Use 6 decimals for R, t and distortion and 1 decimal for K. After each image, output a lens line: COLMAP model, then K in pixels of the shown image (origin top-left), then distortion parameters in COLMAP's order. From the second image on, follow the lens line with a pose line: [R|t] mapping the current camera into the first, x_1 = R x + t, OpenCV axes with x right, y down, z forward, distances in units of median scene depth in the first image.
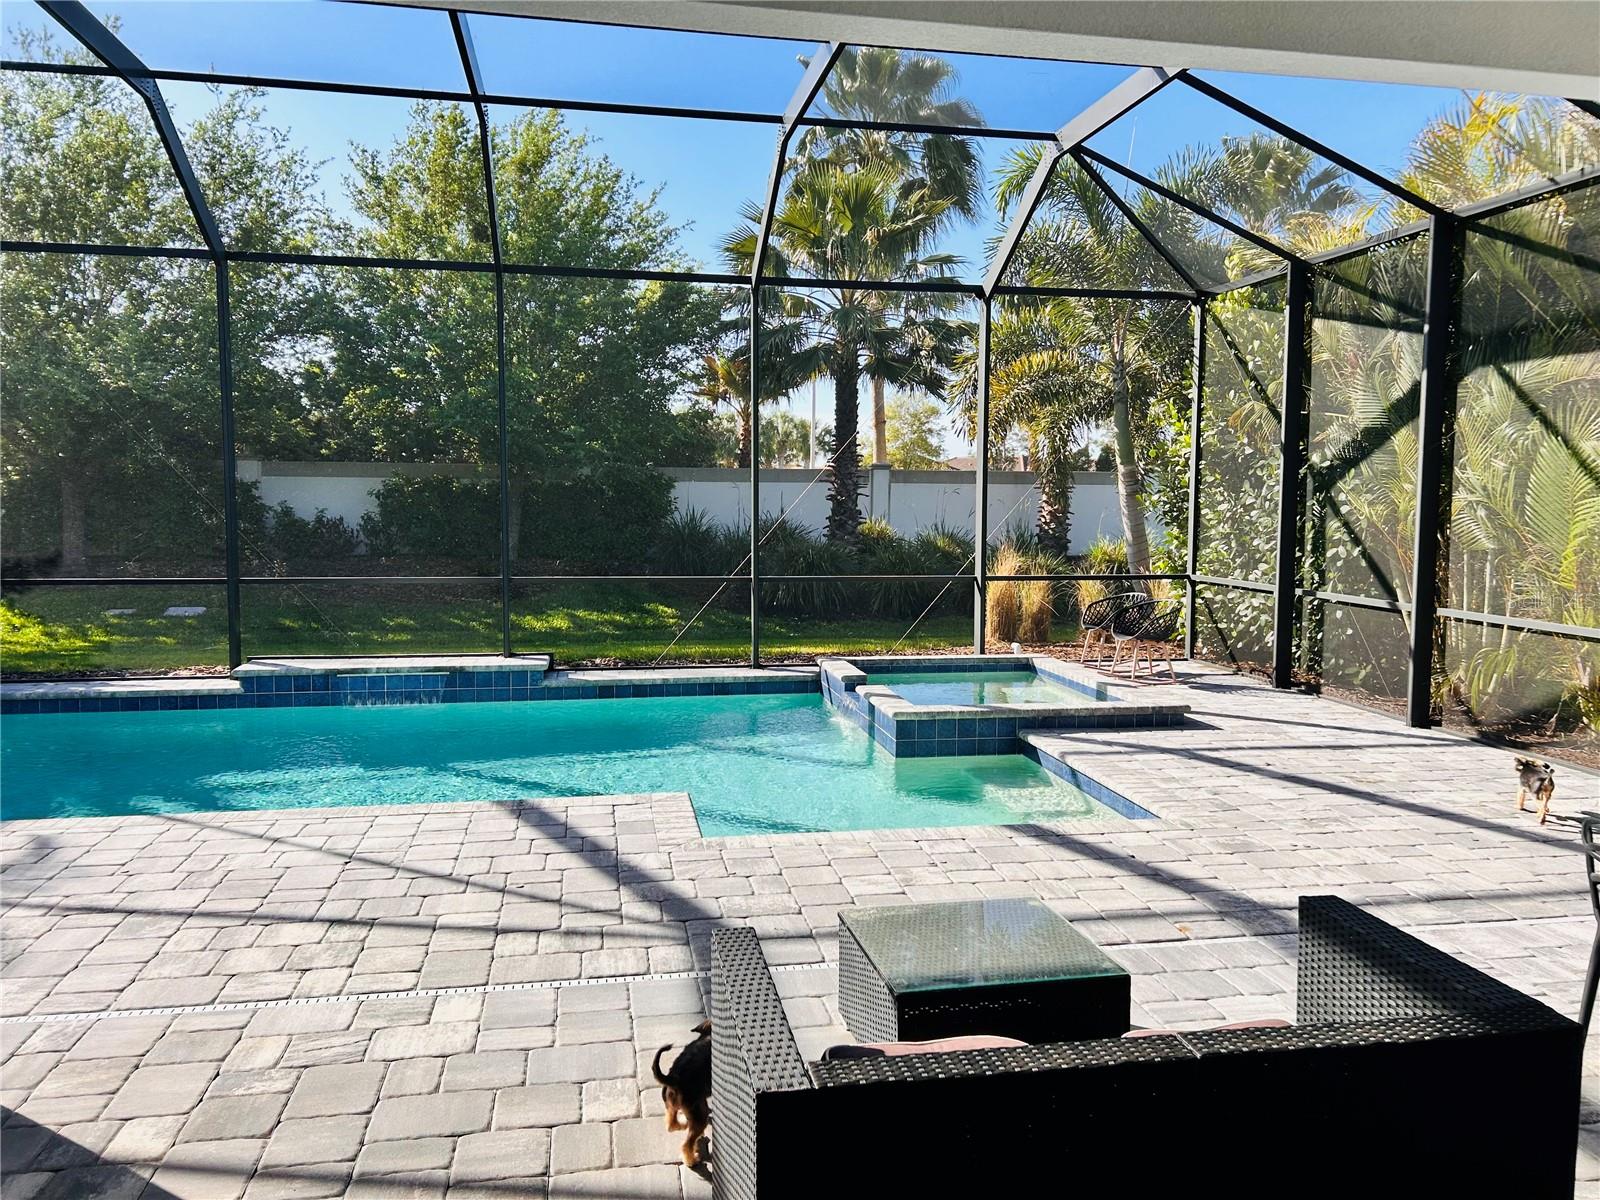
lens RADIAL K [[1209.6, 0, 800.0], [0, 1209.6, 600.0], [0, 0, 1]] dist [0.117526, -0.177396]
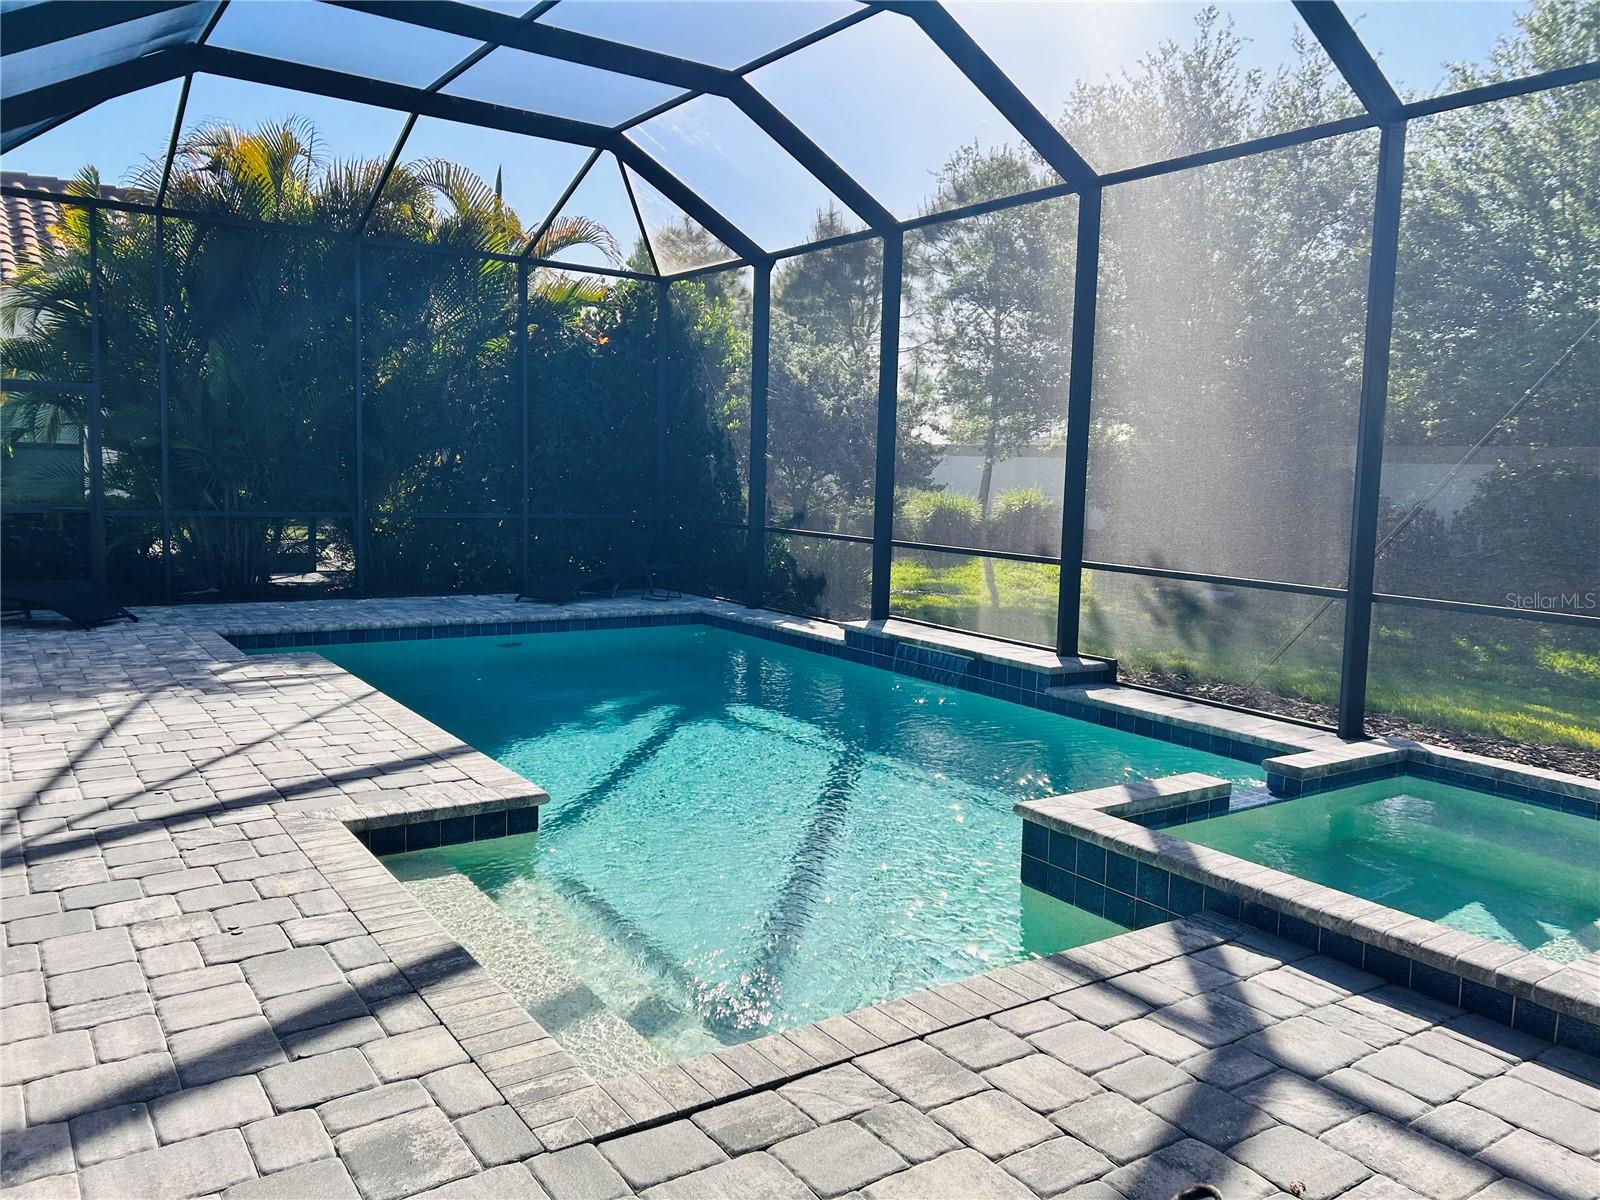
lens RADIAL K [[1209.6, 0, 800.0], [0, 1209.6, 600.0], [0, 0, 1]] dist [0.117526, -0.177396]
pose [[0.415242, 0.108604, -0.903205, 0.809809], [-0.114421, 0.991199, 0.066580, -0.048387], [0.902486, 0.075698, 0.424014, 0.931655]]
